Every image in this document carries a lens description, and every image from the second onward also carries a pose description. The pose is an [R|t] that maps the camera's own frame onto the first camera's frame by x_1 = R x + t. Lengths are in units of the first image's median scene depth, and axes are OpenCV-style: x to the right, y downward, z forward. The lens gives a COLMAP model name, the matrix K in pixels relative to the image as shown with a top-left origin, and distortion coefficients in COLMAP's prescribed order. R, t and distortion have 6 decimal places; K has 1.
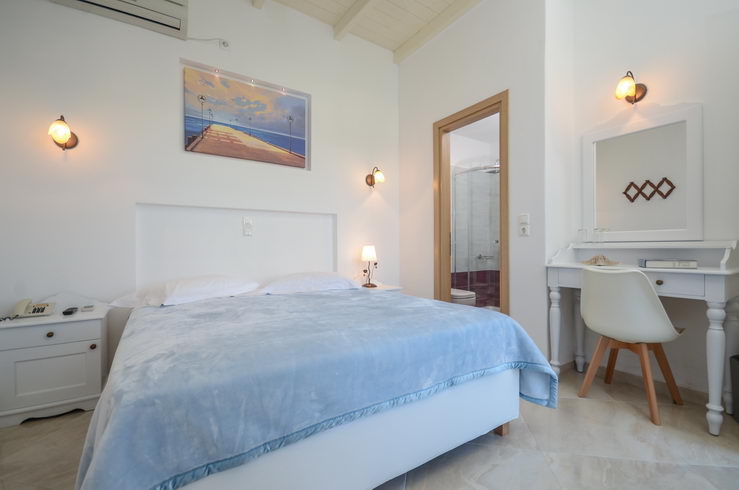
lens RADIAL K [[325.2, 0, 374.6], [0, 325.2, 246.5], [0, 0, 1]] dist [0.011450, -0.001752]
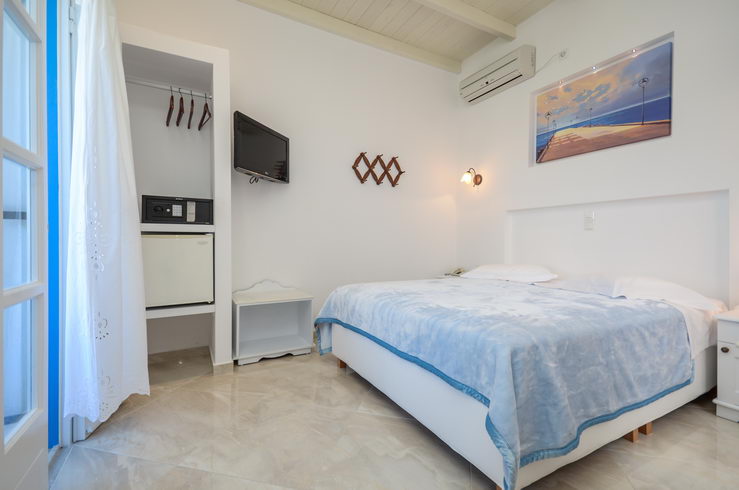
lens RADIAL K [[333.8, 0, 374.0], [0, 333.8, 241.7], [0, 0, 1]] dist [0.004209, 0.000272]
pose [[-0.098602, 0.006461, -0.995106, 0.689847], [-0.005021, 0.999963, 0.006990, -0.002410], [0.995114, 0.005686, -0.098566, 0.472457]]
